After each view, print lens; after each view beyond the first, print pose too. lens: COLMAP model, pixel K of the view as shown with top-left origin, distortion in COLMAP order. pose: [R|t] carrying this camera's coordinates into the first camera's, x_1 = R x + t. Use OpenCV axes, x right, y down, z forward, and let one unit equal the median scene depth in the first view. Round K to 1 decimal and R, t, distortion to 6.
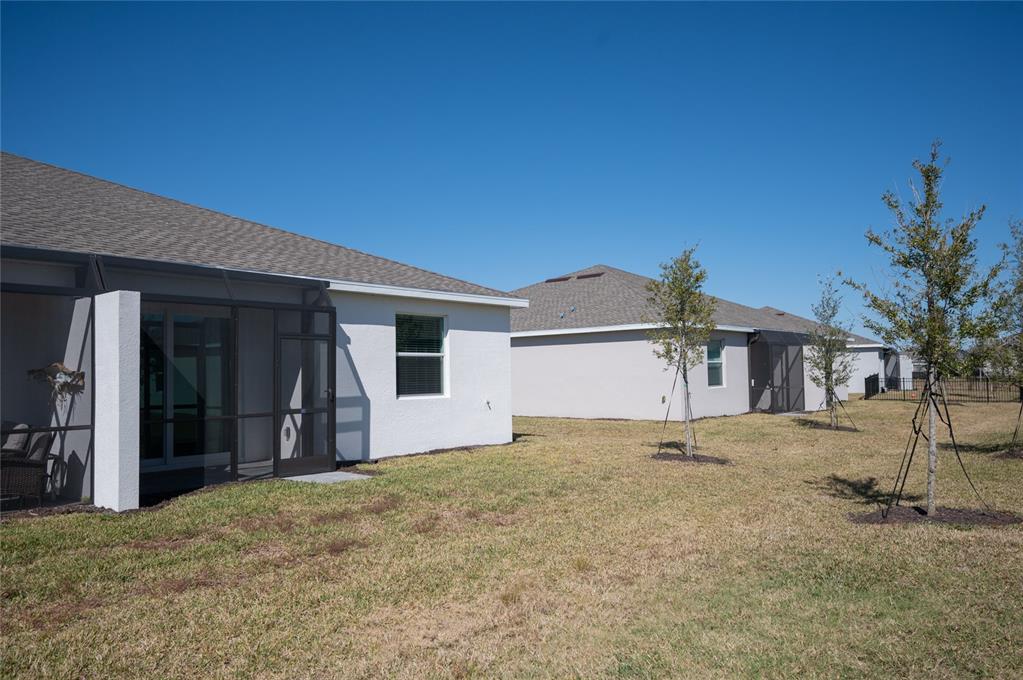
lens RADIAL K [[705.4, 0, 510.4], [0, 705.4, 338.9], [0, 0, 1]] dist [-0.000107, -0.000138]
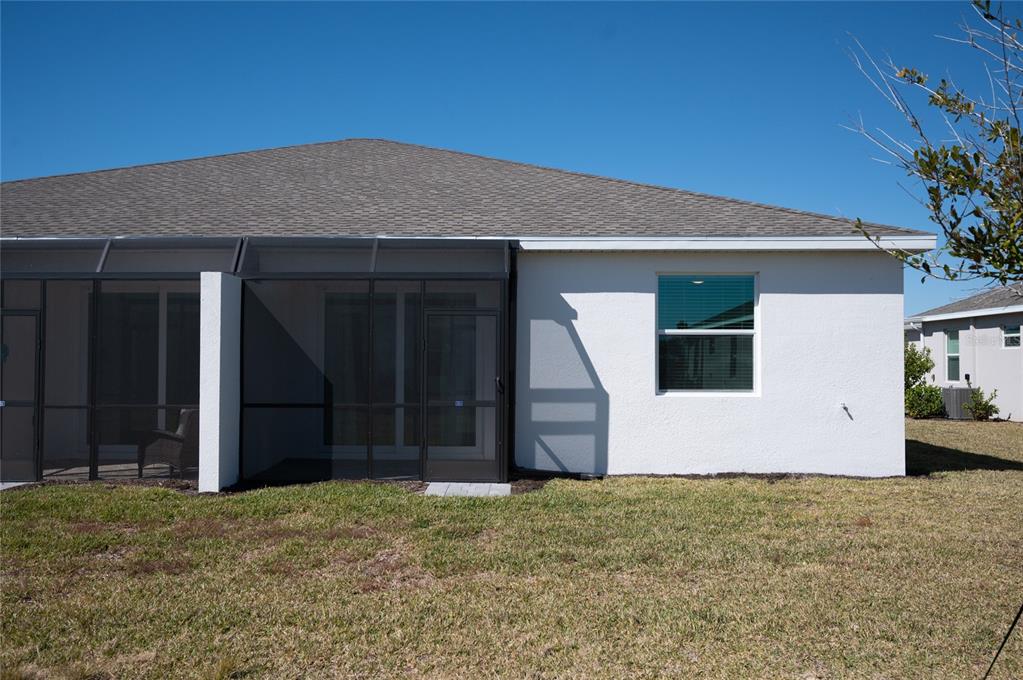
lens RADIAL K [[802.2, 0, 511.4], [0, 802.2, 341.1], [0, 0, 1]] dist [0.043903, 0.002793]
pose [[0.661575, -0.005379, -0.749860, 0.362148], [0.027267, 0.999486, 0.016887, 0.013898], [0.749383, -0.031619, 0.661381, 0.367732]]
